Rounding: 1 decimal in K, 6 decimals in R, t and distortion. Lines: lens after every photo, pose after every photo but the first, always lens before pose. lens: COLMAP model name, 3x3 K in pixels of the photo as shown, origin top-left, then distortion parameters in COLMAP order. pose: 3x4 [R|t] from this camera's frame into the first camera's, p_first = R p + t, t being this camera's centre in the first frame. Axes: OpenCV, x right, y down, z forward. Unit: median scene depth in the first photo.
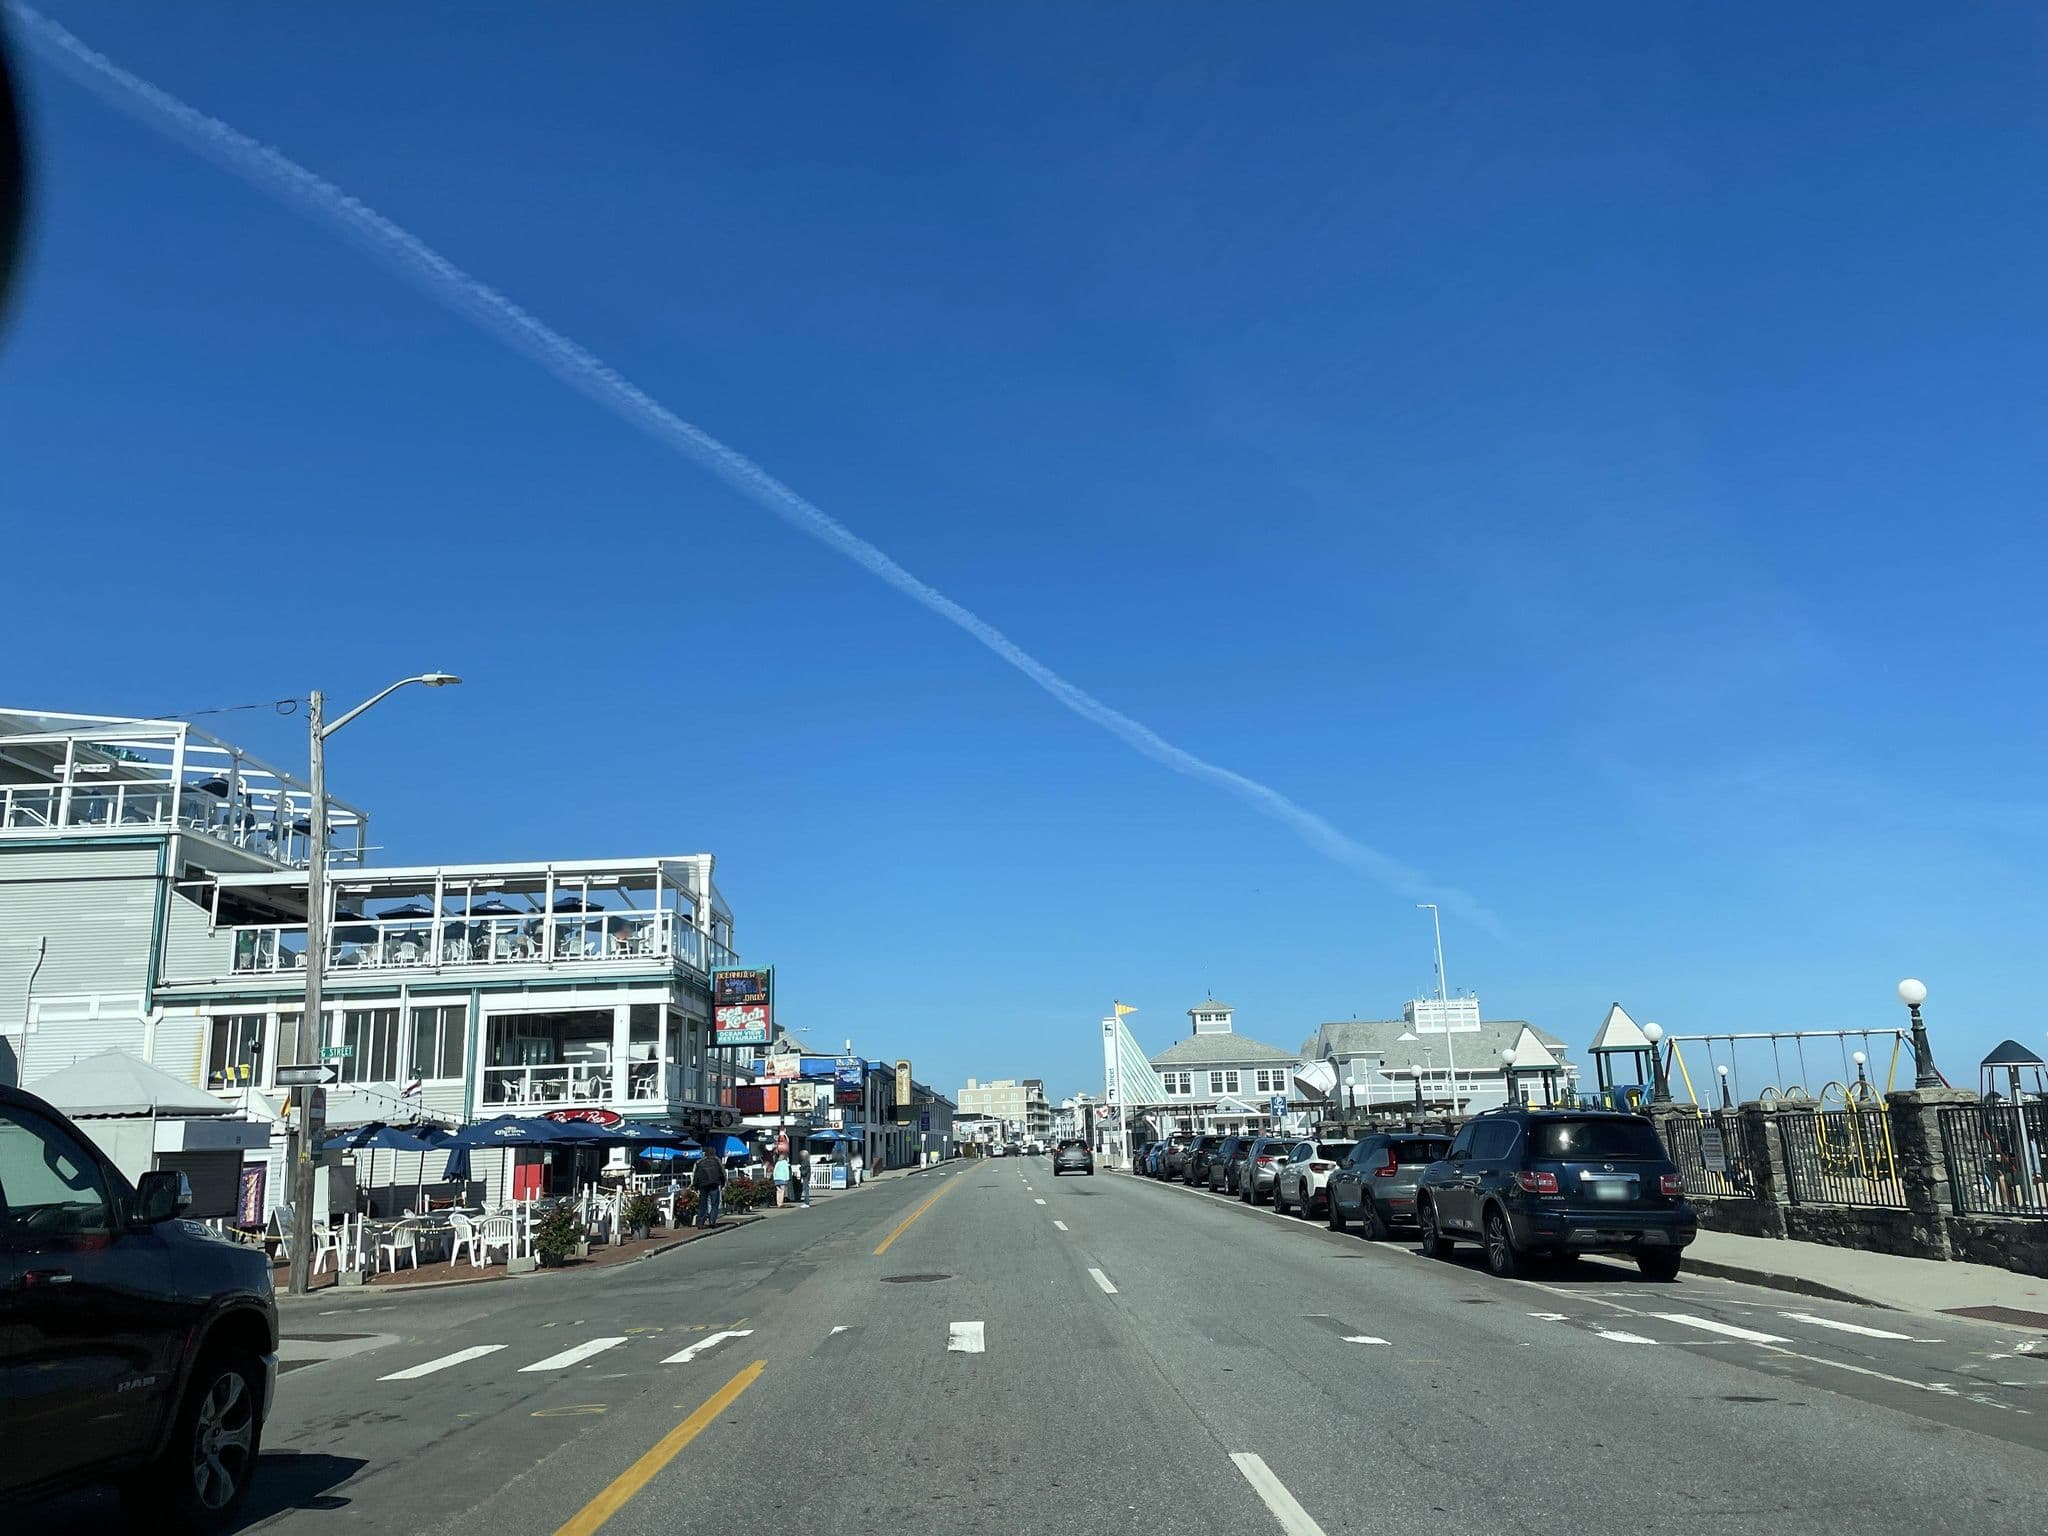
lens RADIAL K [[1434.9, 0, 1029.5], [0, 1434.9, 739.5], [0, 0, 1]] dist [0.078983, -0.082237]
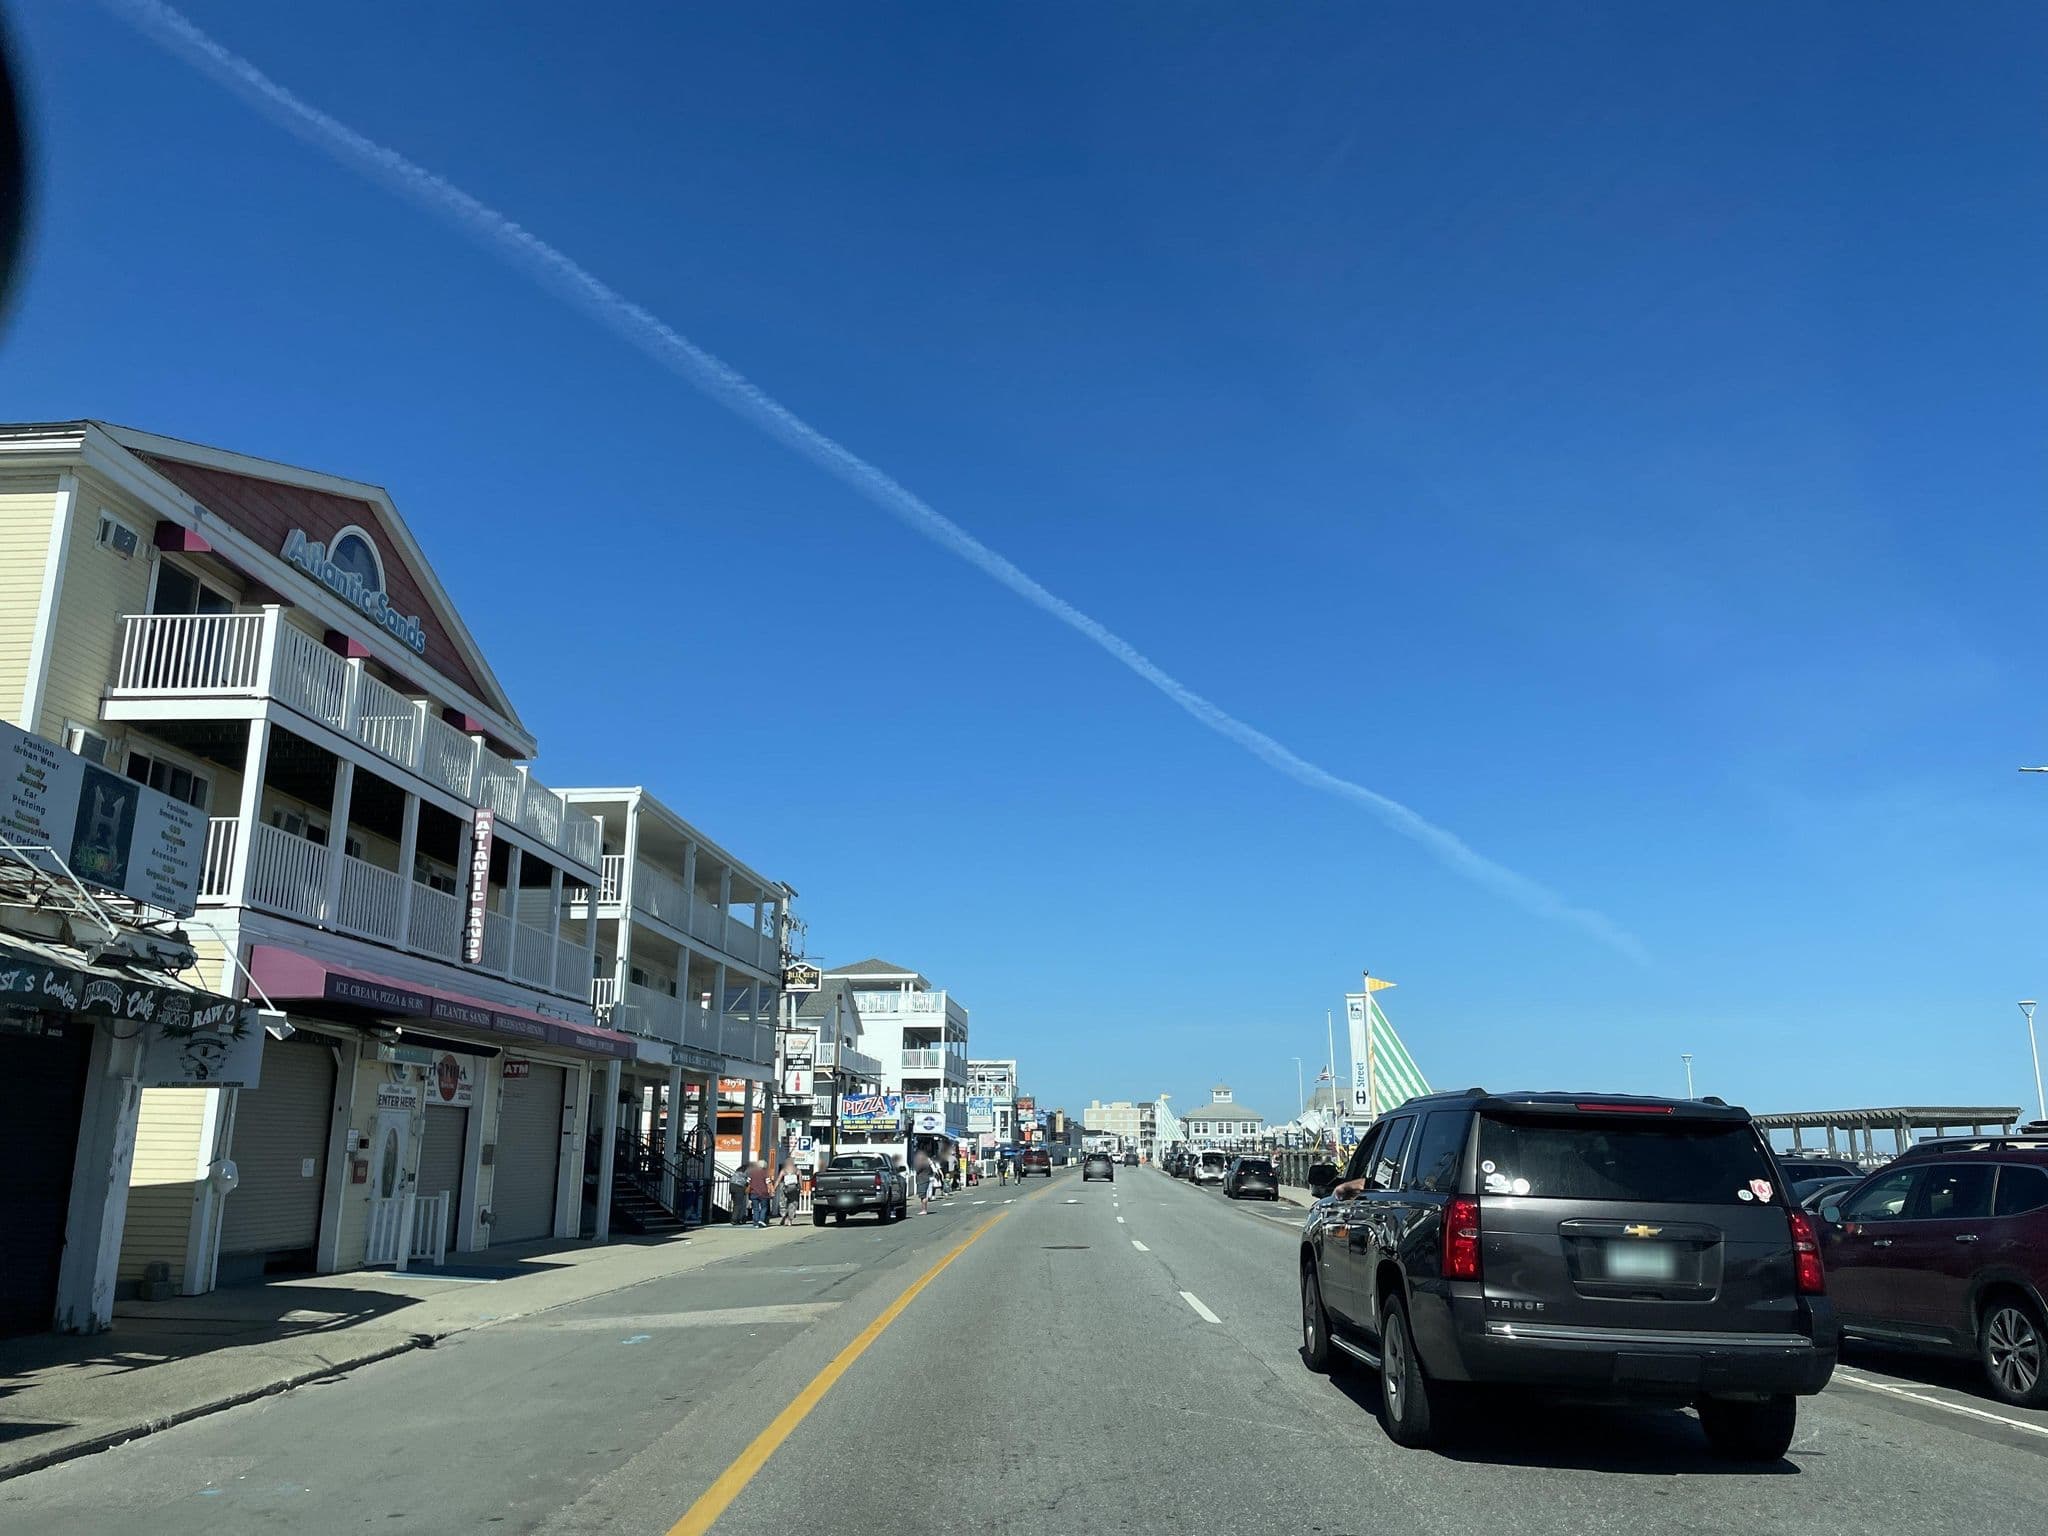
lens RADIAL K [[1434.9, 0, 1029.5], [0, 1434.9, 739.5], [0, 0, 1]] dist [0.078983, -0.082237]
pose [[0.996010, 0.012821, -0.088320, 0.039773], [-0.013366, 0.999895, -0.005587, -0.298438], [0.088239, 0.006746, 0.996076, -1.062135]]
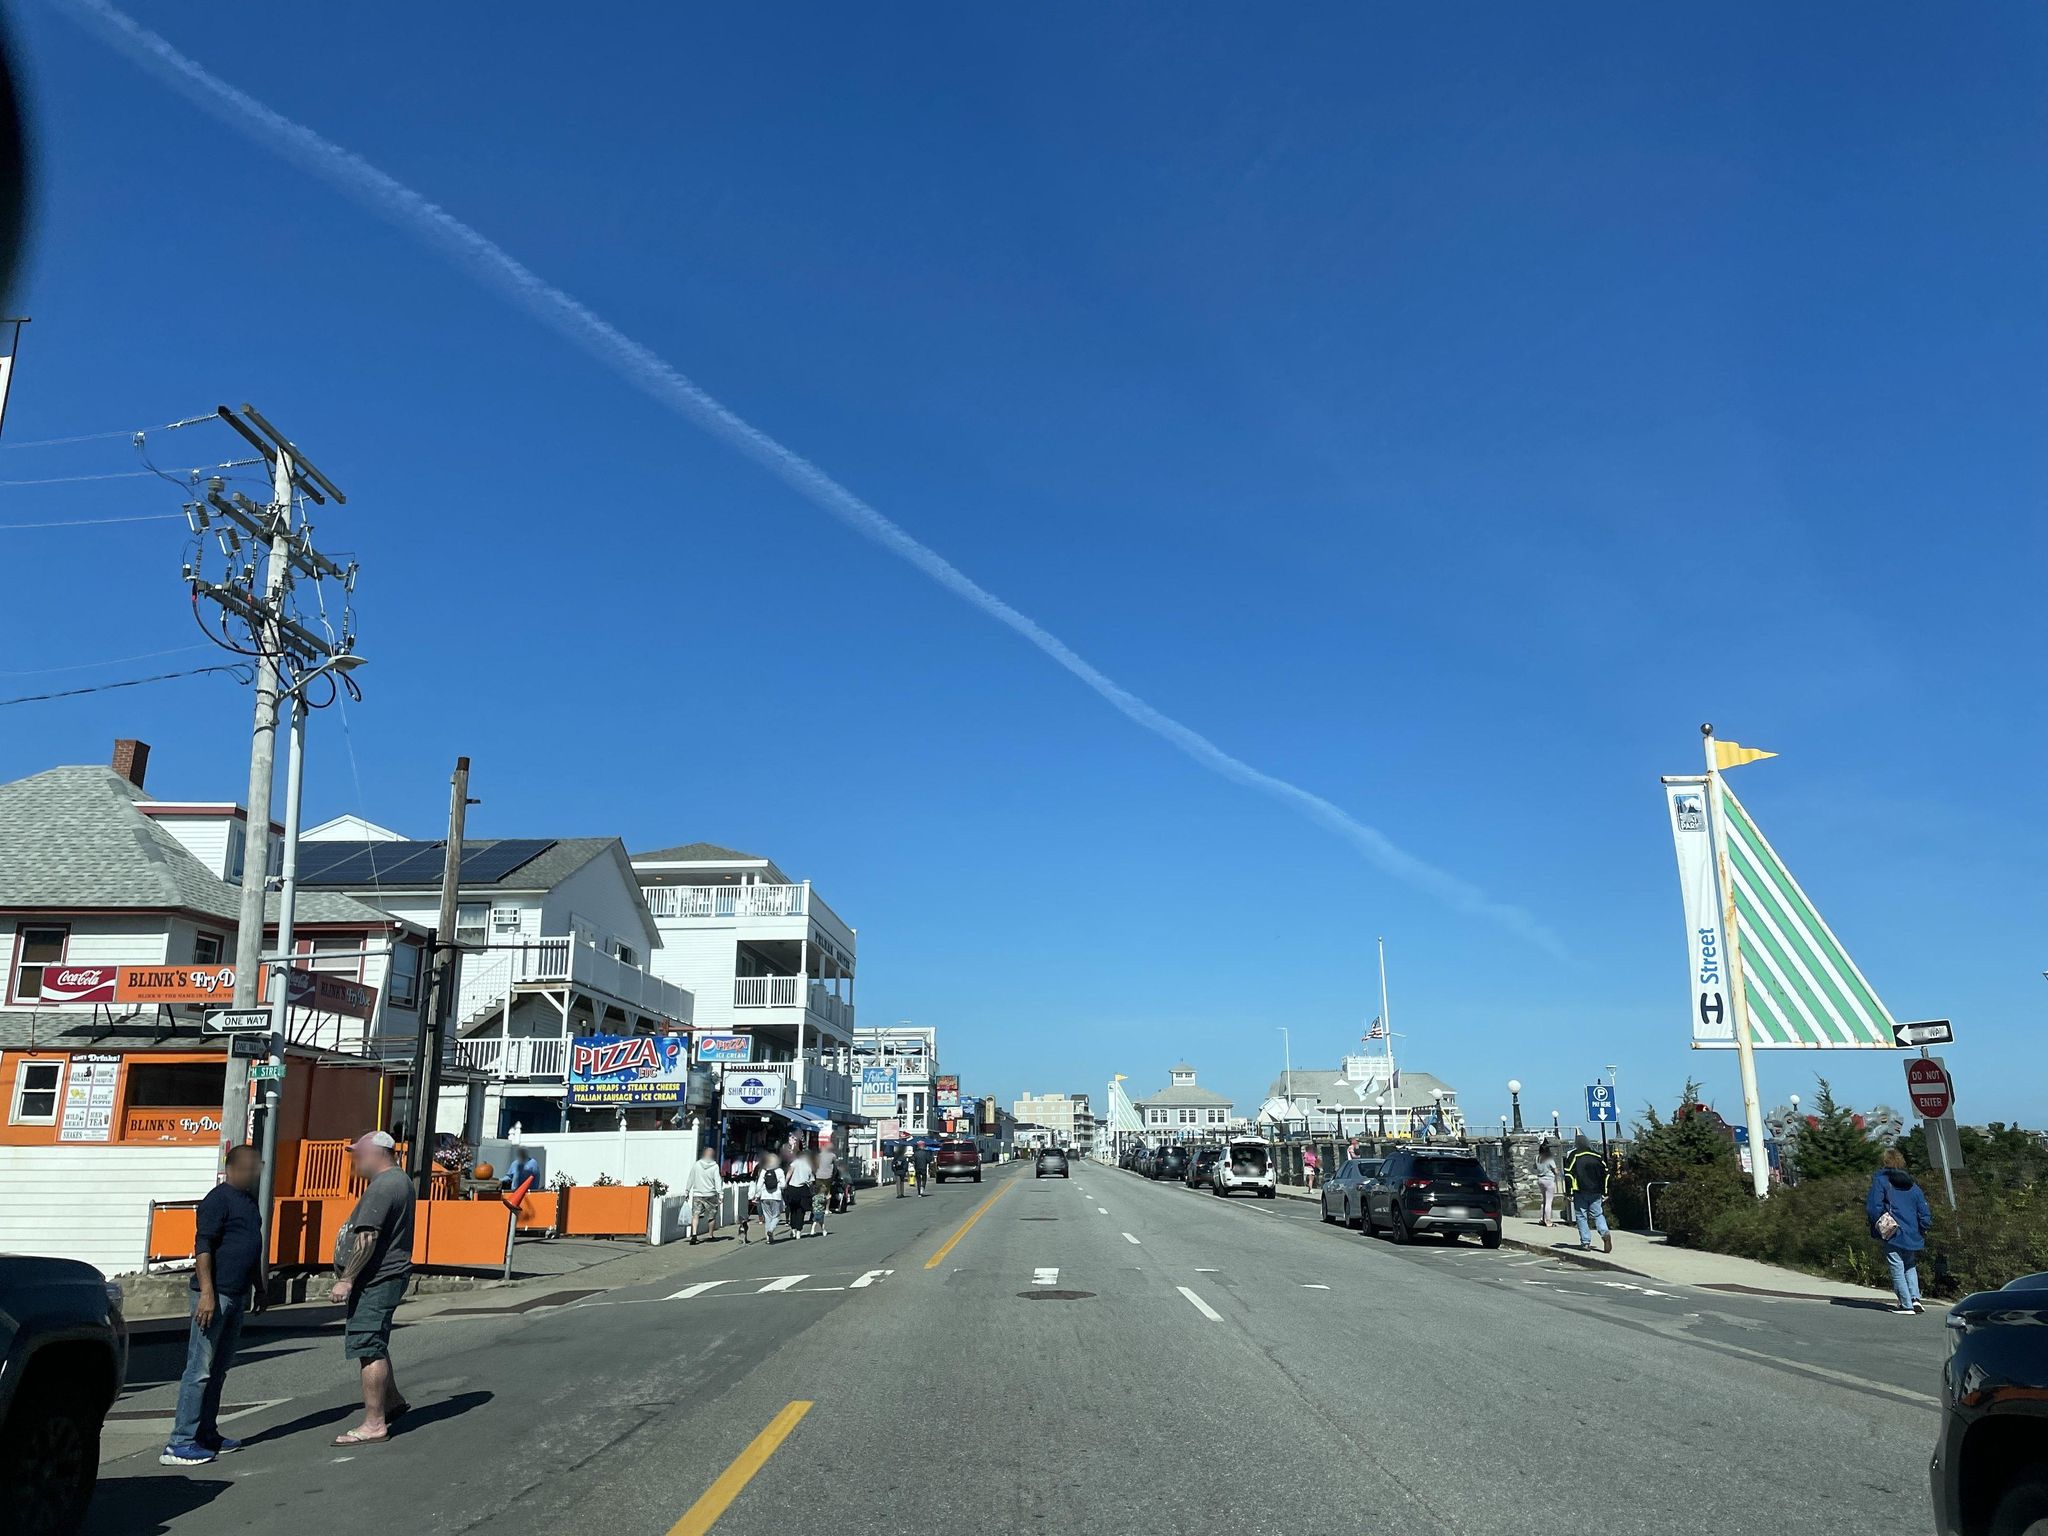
lens RADIAL K [[1434.9, 0, 1029.5], [0, 1434.9, 739.5], [0, 0, 1]] dist [0.078983, -0.082237]
pose [[0.999037, 0.018666, -0.039709, 0.013227], [-0.018830, 0.999816, -0.003741, -0.195886], [0.039632, 0.004485, 0.999204, -0.701159]]
